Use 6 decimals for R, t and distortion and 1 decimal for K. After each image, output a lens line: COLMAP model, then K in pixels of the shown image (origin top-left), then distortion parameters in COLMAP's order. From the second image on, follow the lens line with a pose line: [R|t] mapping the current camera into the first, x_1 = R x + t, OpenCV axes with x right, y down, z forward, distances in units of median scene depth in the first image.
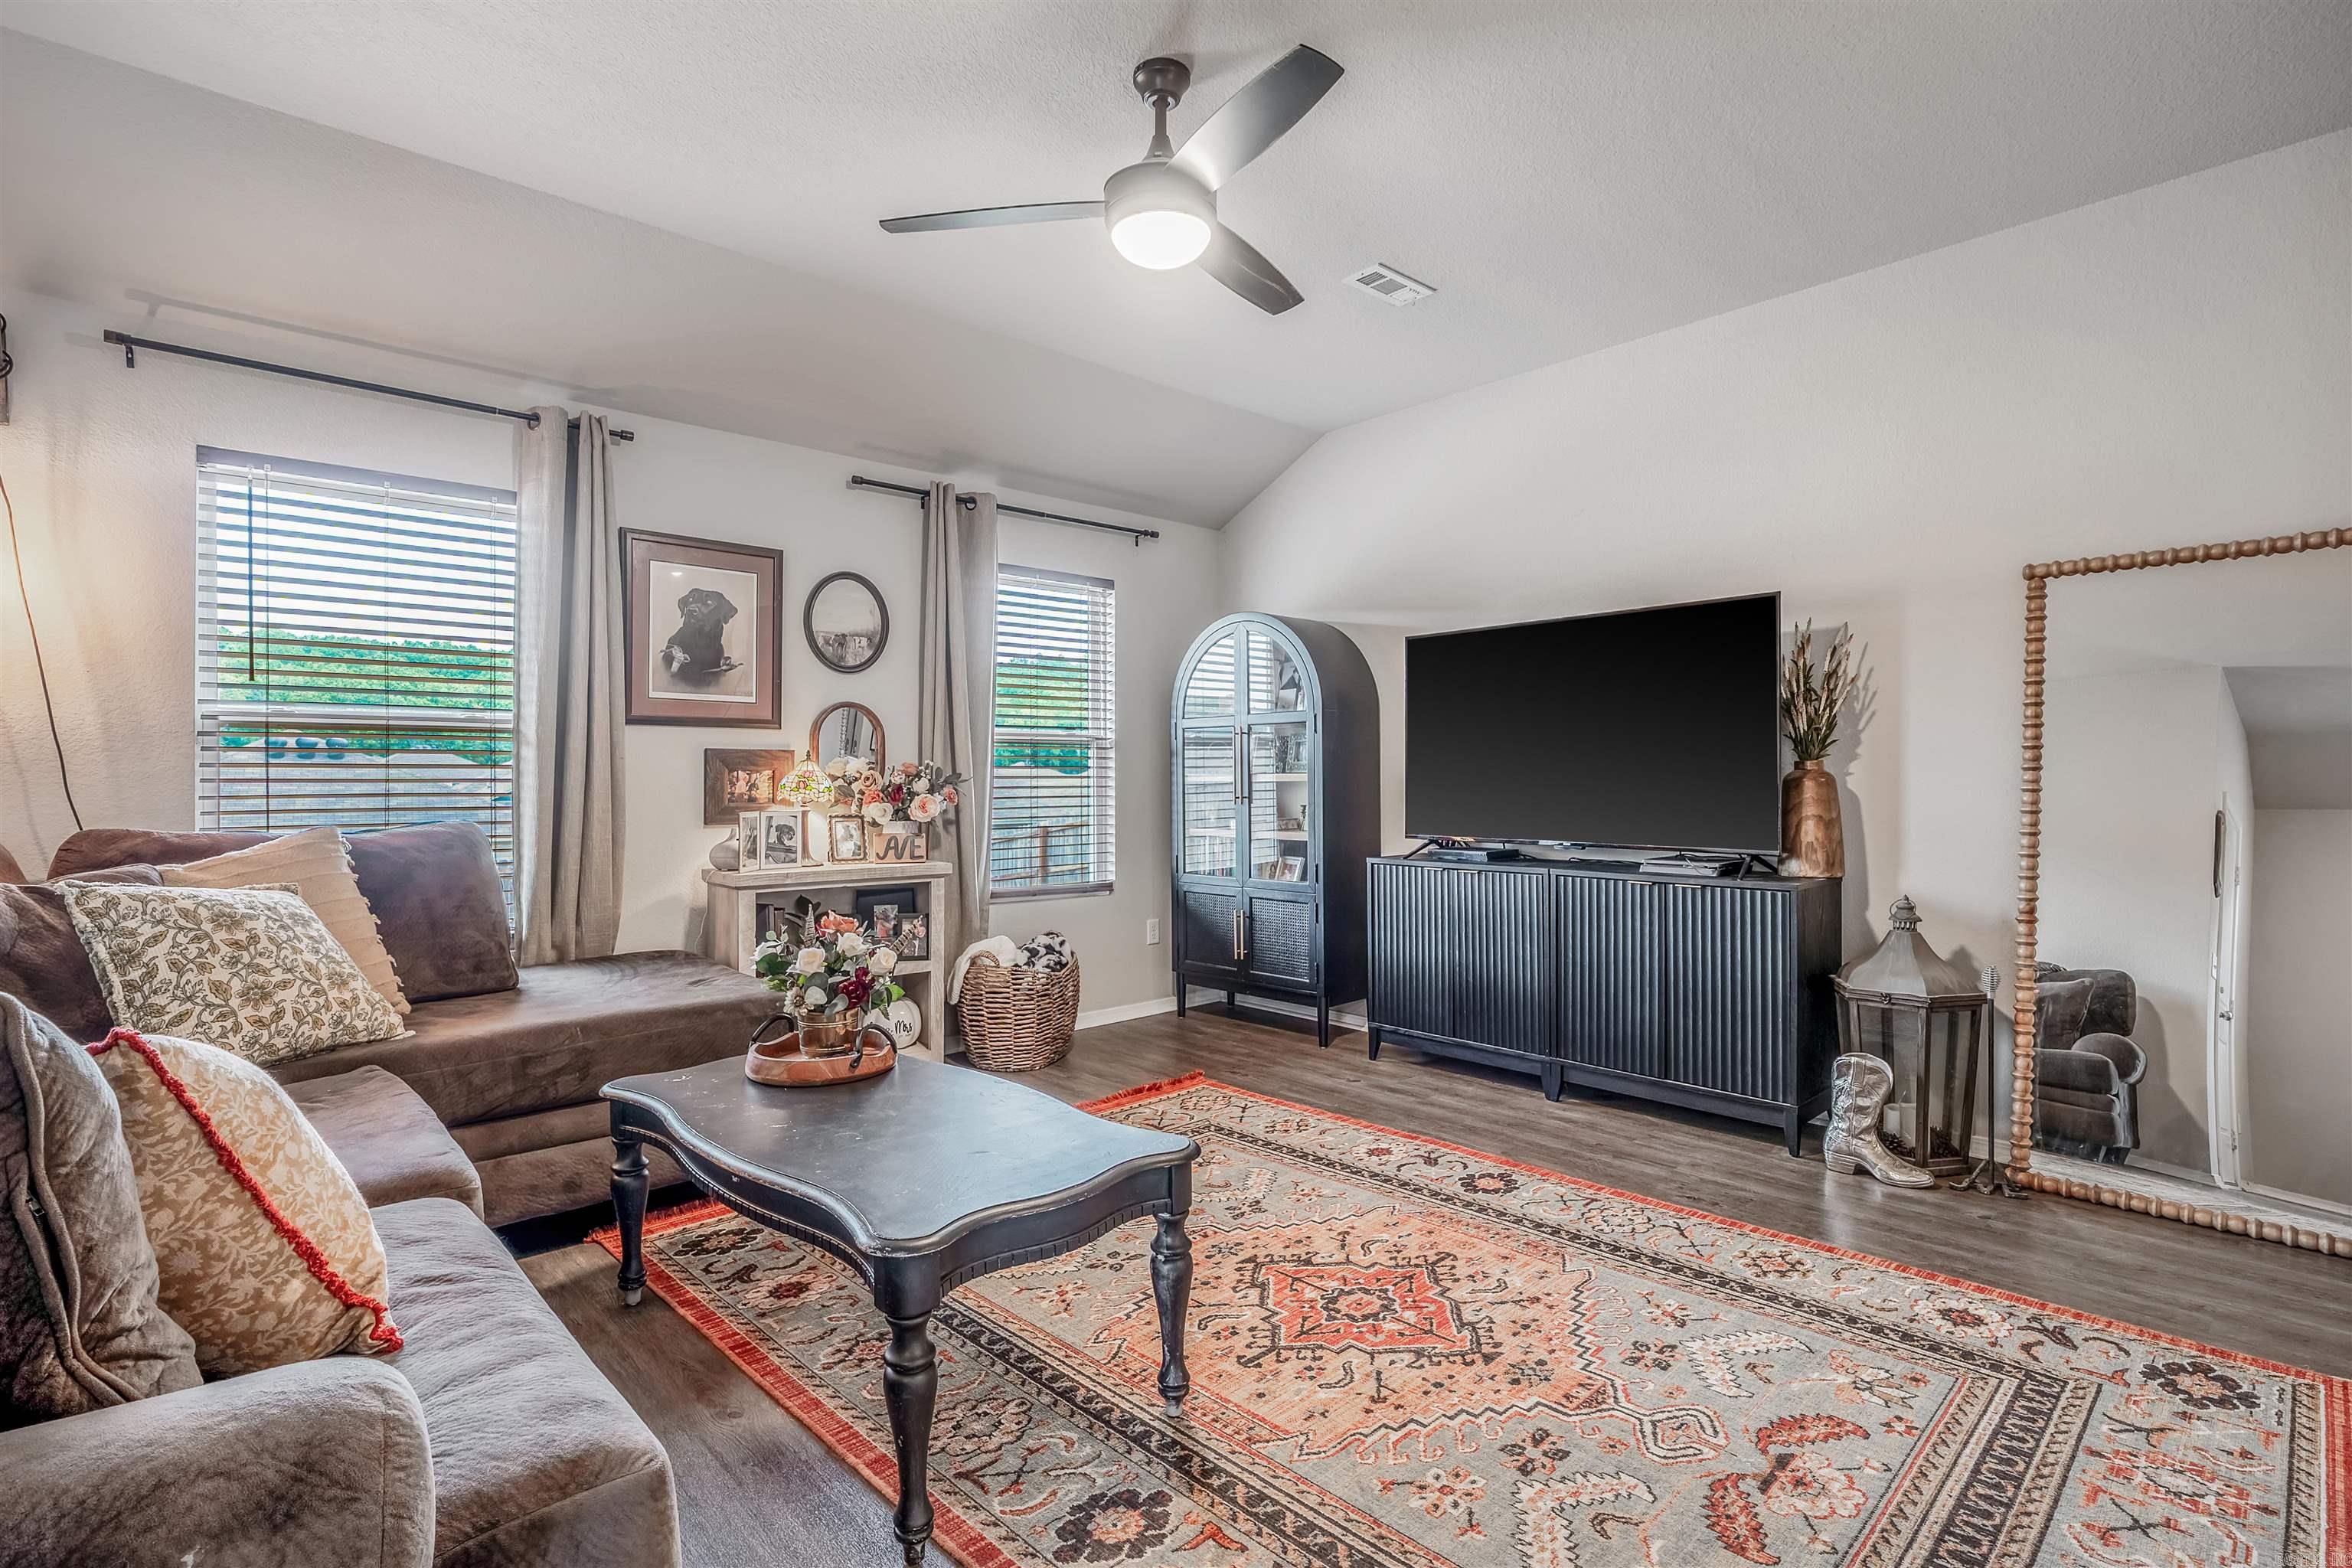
lens RADIAL K [[1122.2, 0, 1167.0], [0, 1122.2, 779.6], [0, 0, 1]] dist [-0.009901, 0.001488]
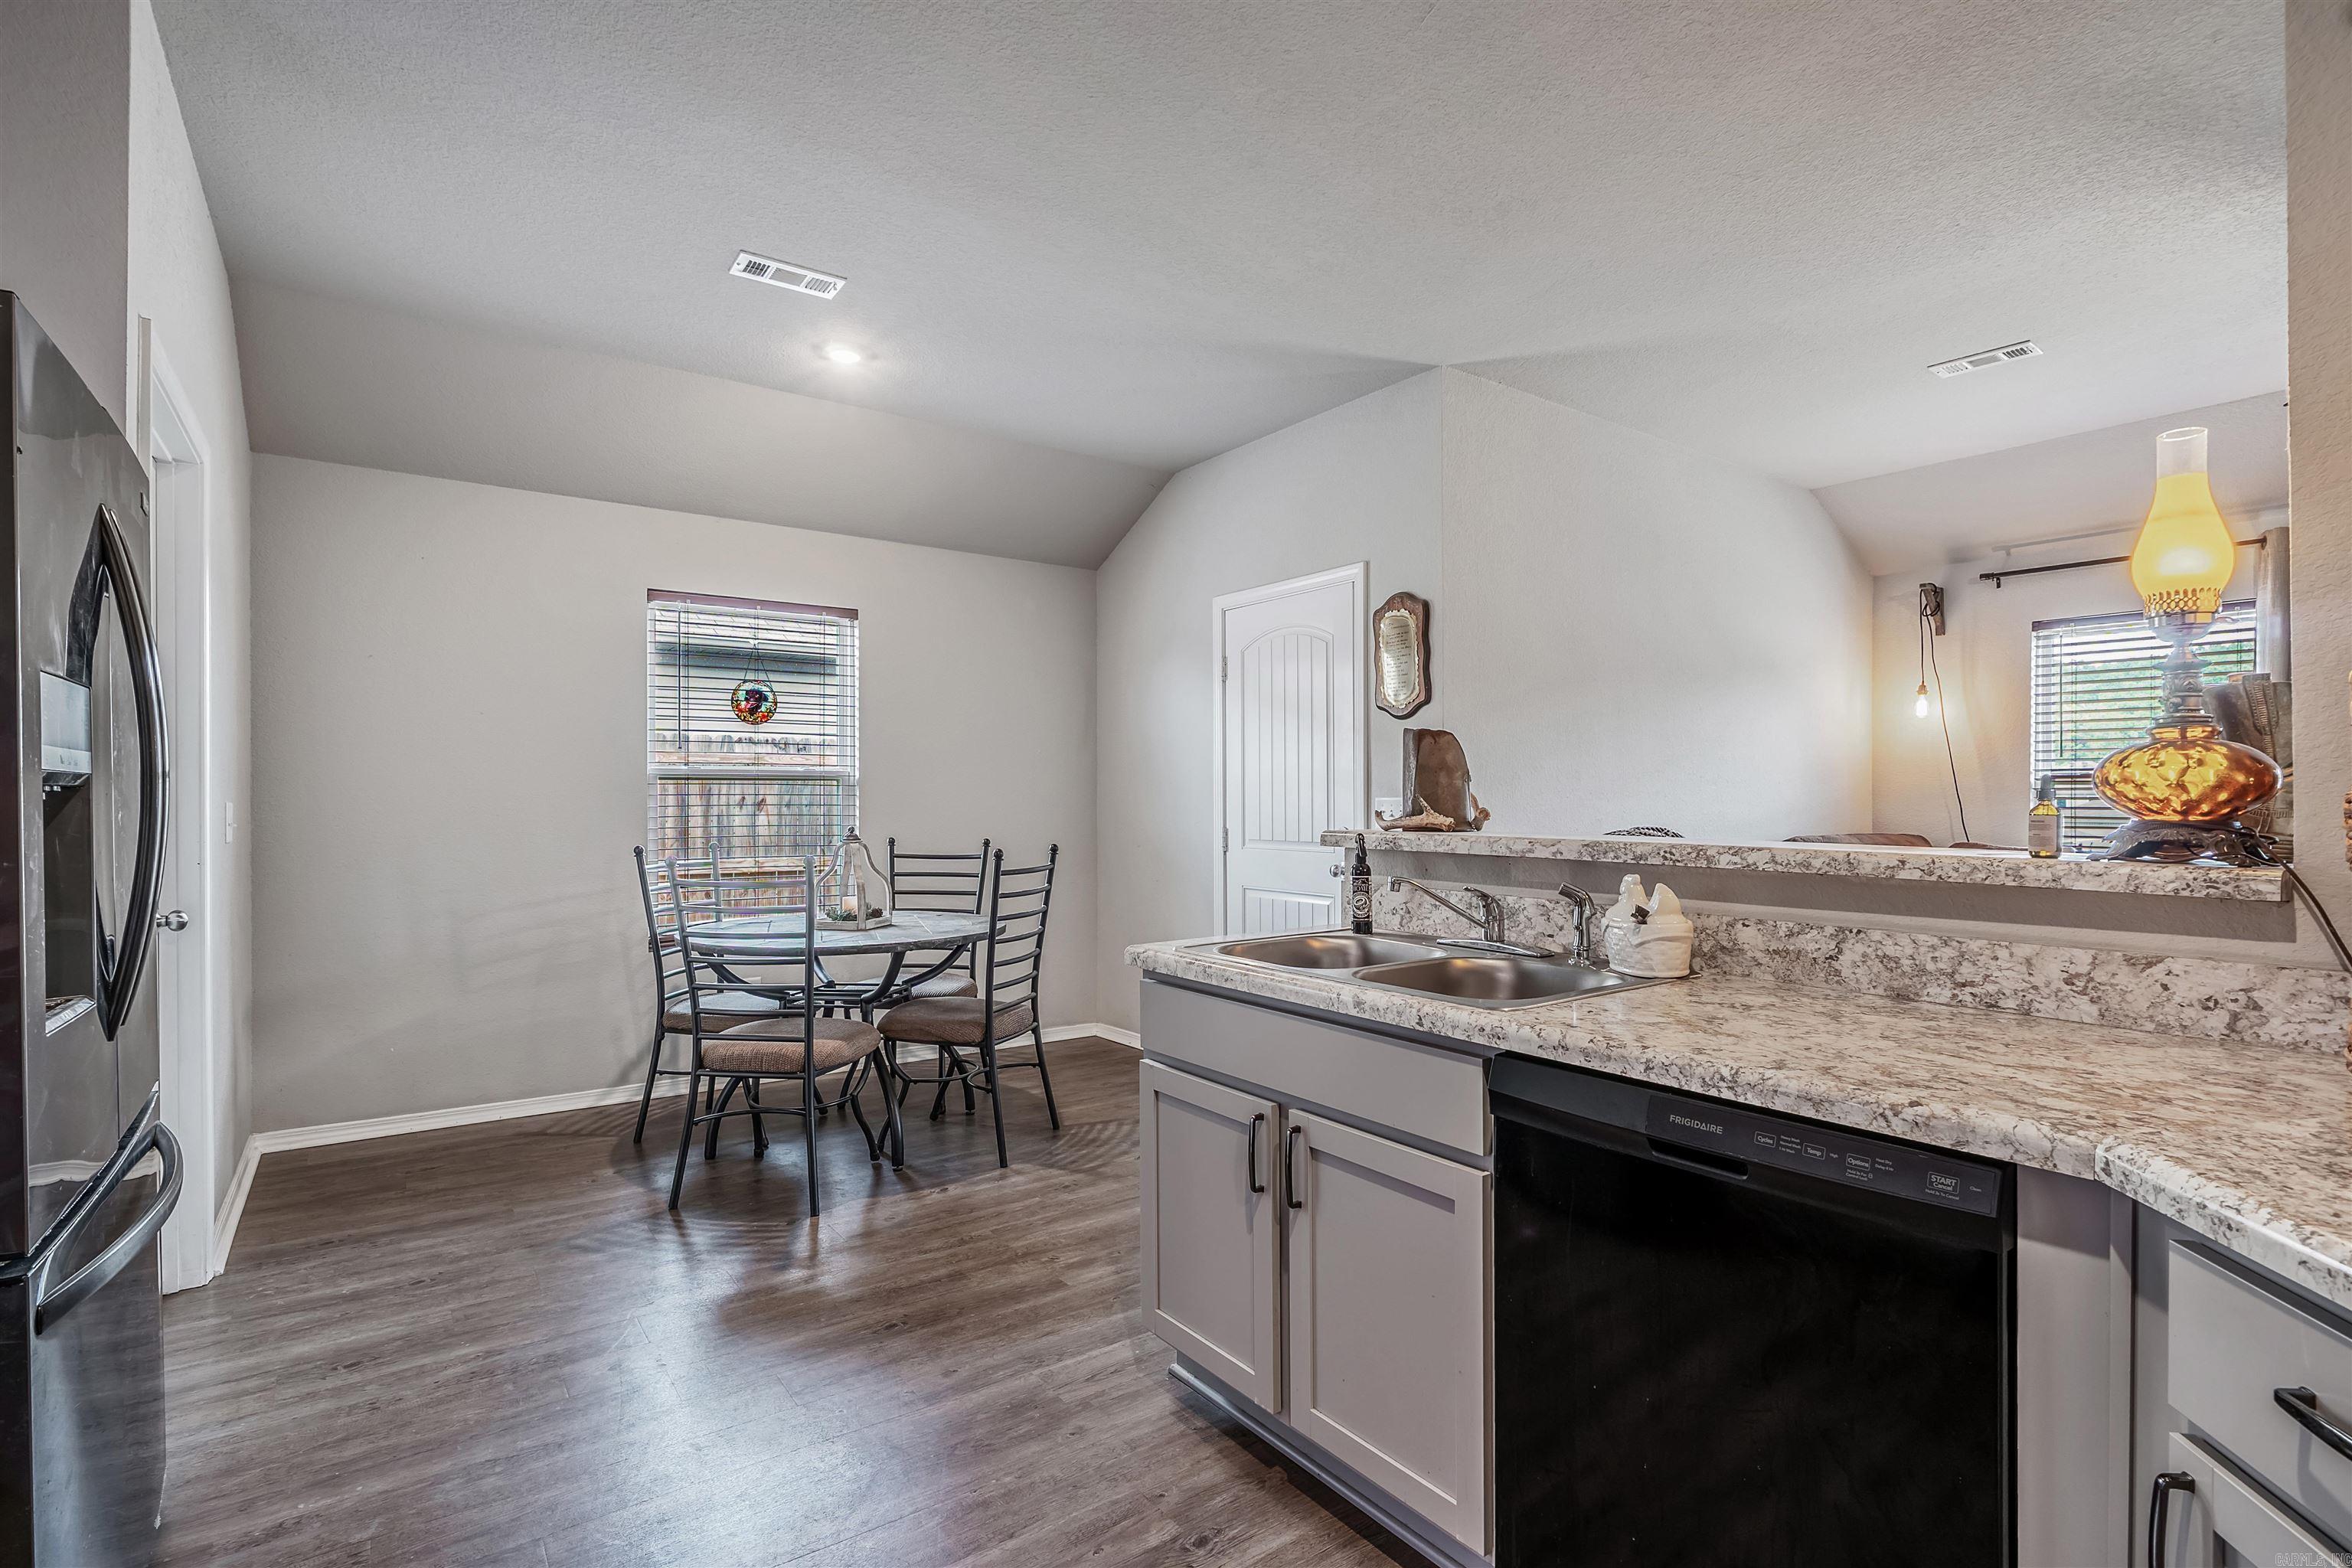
lens RADIAL K [[1110.2, 0, 1175.3], [0, 1110.2, 791.0], [0, 0, 1]] dist [-0.003637, 0.000657]
pose [[-0.110302, -0.000938, -0.993898, 0.941238], [-0.000271, 1.000000, -0.000914, -0.035288], [0.993898, 0.000168, -0.110302, -0.124358]]
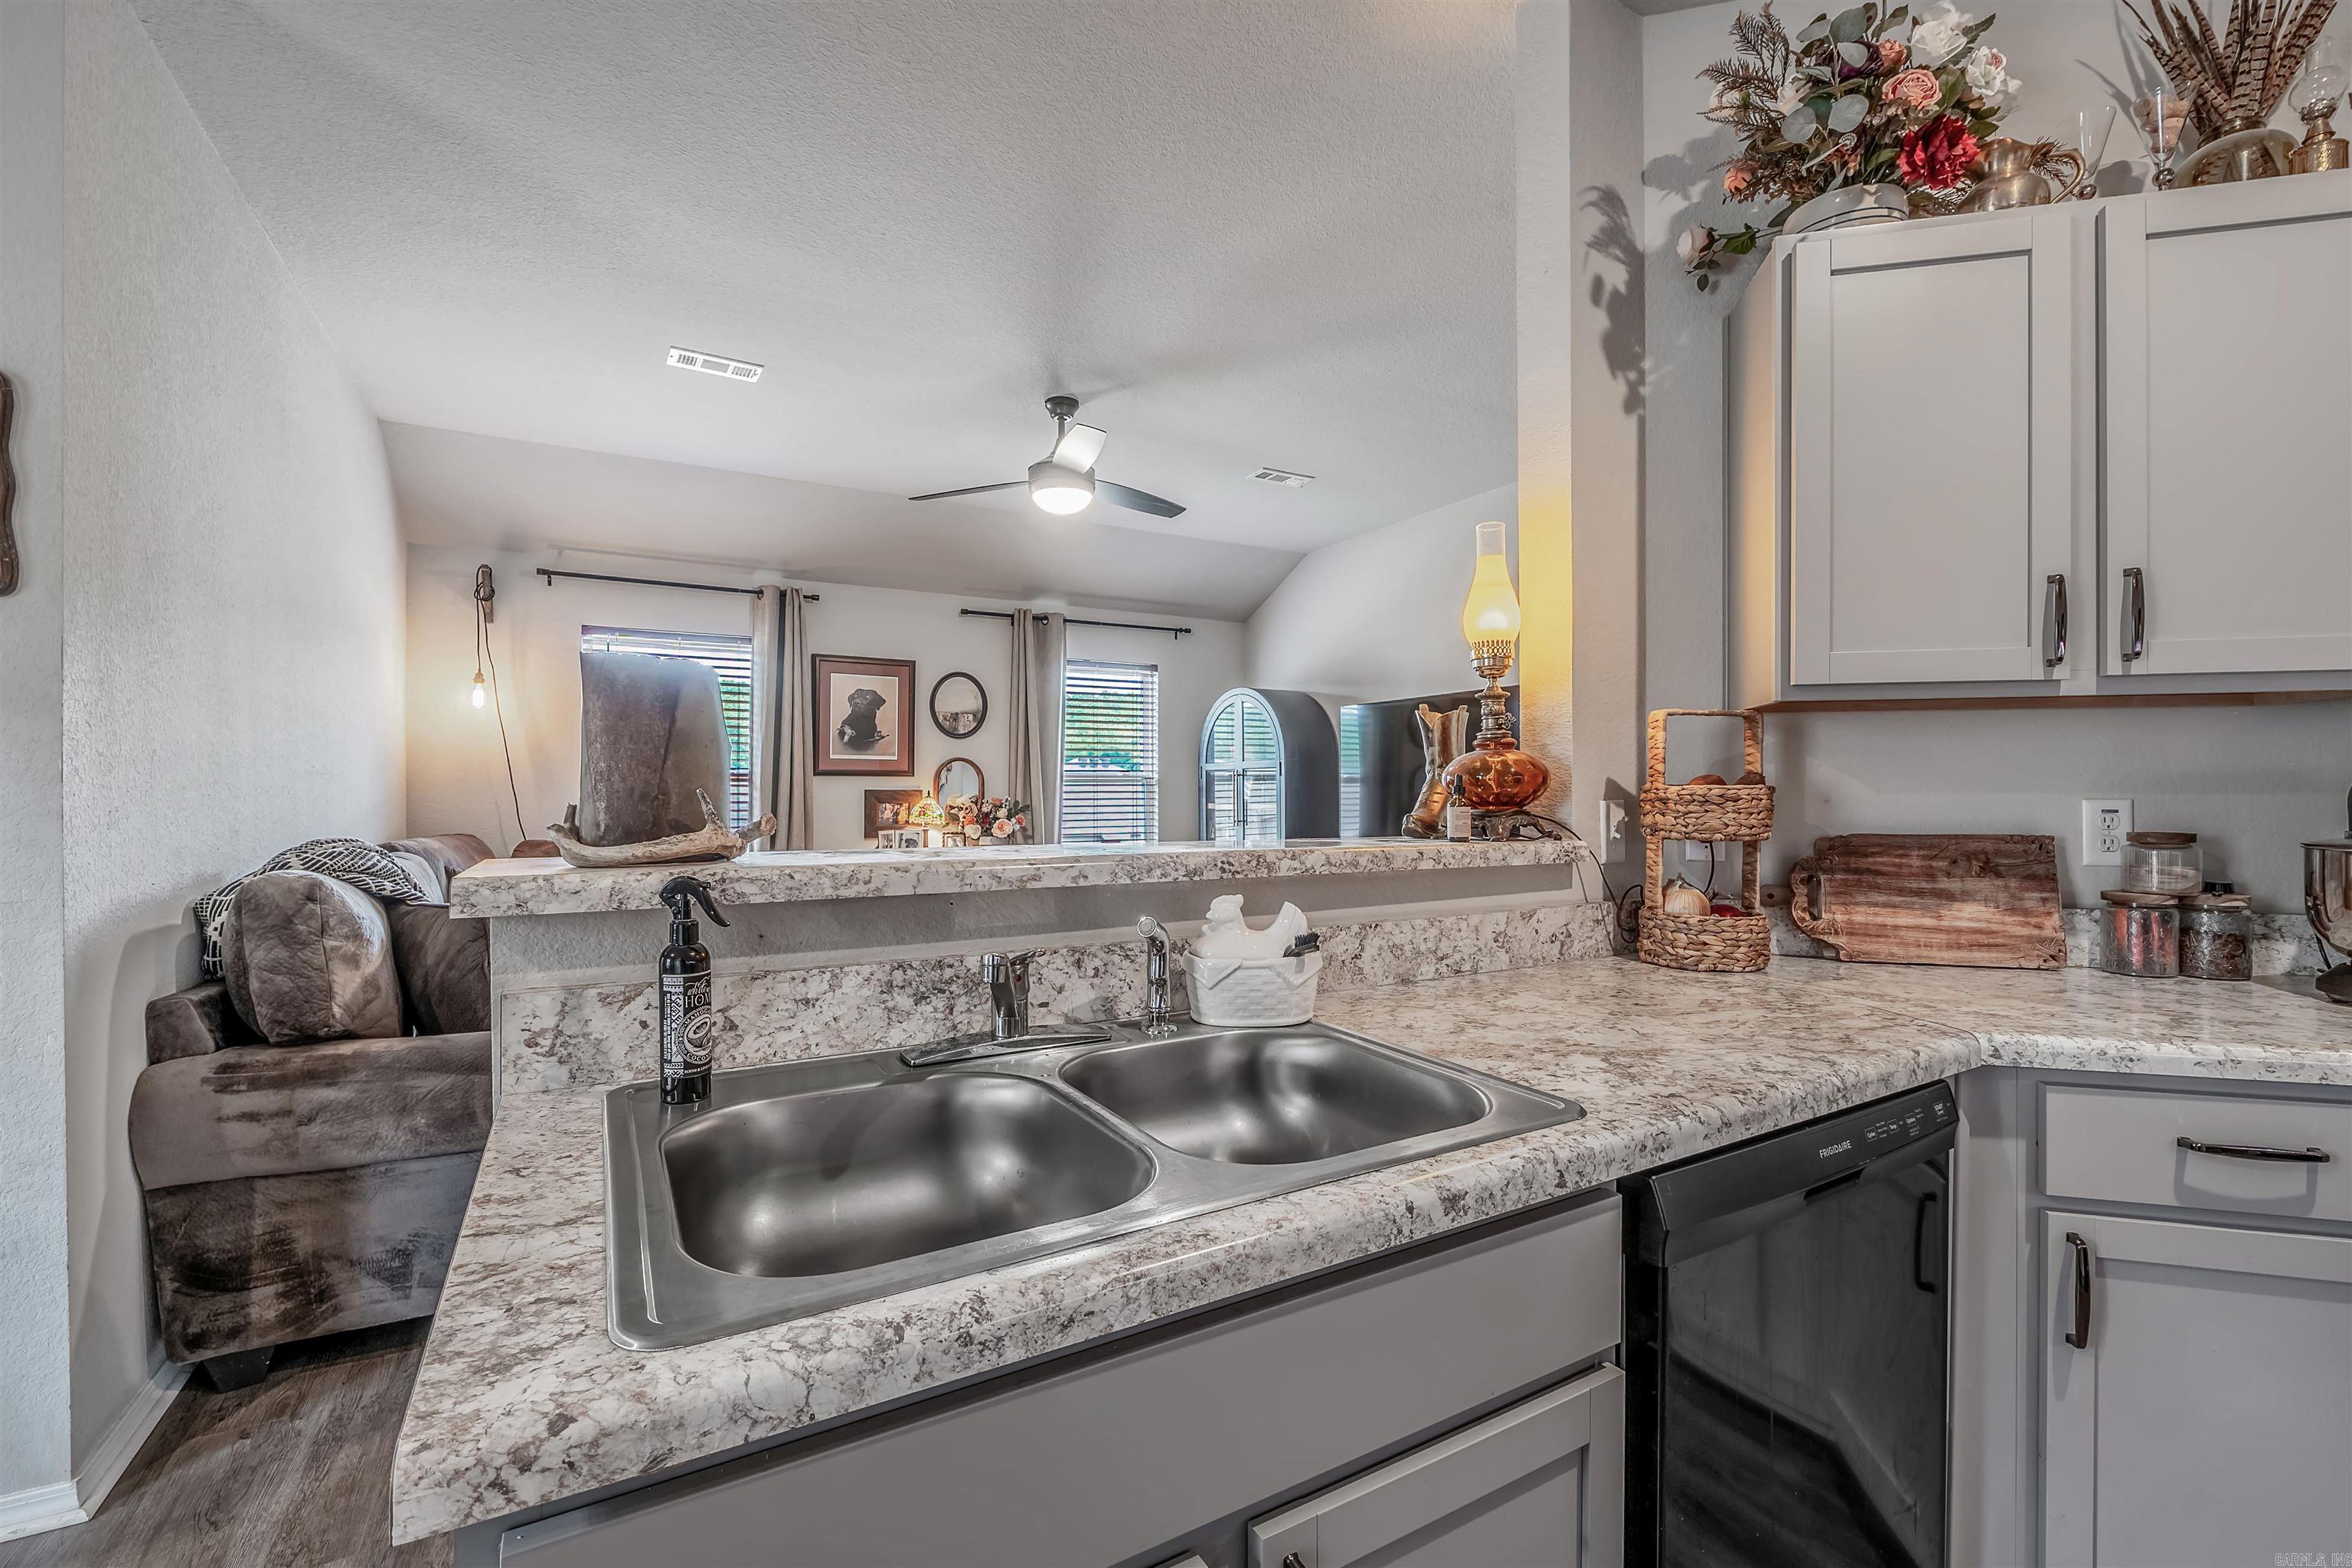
lens RADIAL K [[999.7, 0, 1162.9], [0, 999.7, 789.8], [0, 0, 1]] dist [-0.004066, -0.000308]
pose [[0.976323, 0.001200, -0.216316, 0.375128], [-0.001531, 0.999998, -0.001366, -0.033125], [0.216313, 0.001665, 0.976323, -0.351765]]
